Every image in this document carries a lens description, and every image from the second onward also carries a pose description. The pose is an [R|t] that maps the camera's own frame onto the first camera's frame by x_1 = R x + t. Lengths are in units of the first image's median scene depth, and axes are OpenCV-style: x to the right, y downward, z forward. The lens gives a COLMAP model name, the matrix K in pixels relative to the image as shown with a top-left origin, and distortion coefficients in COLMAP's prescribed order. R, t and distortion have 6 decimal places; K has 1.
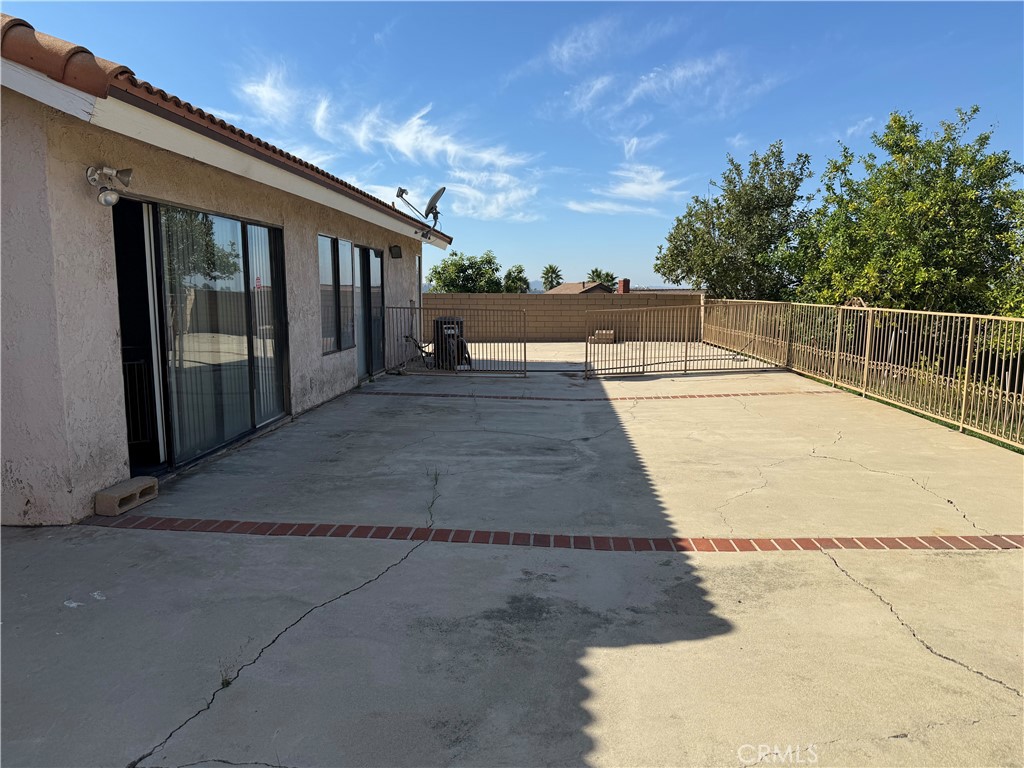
lens RADIAL K [[714.1, 0, 509.8], [0, 714.1, 392.0], [0, 0, 1]] dist [-0.006346, -0.003717]
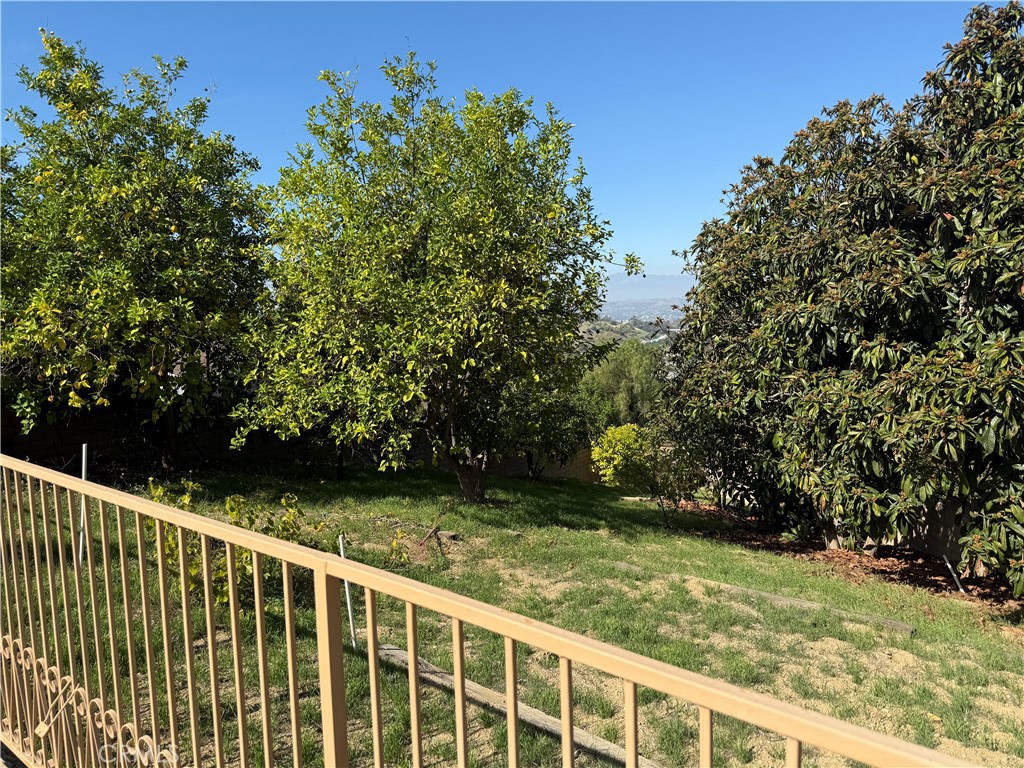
lens RADIAL K [[714.1, 0, 513.9], [0, 714.1, 387.3], [0, 0, 1]] dist [-0.006346, -0.003717]
pose [[0.556383, -0.110354, 0.823565, 0.258272], [0.145671, 0.988746, 0.034075, -0.076291], [-0.818057, 0.101011, 0.566197, 0.418314]]
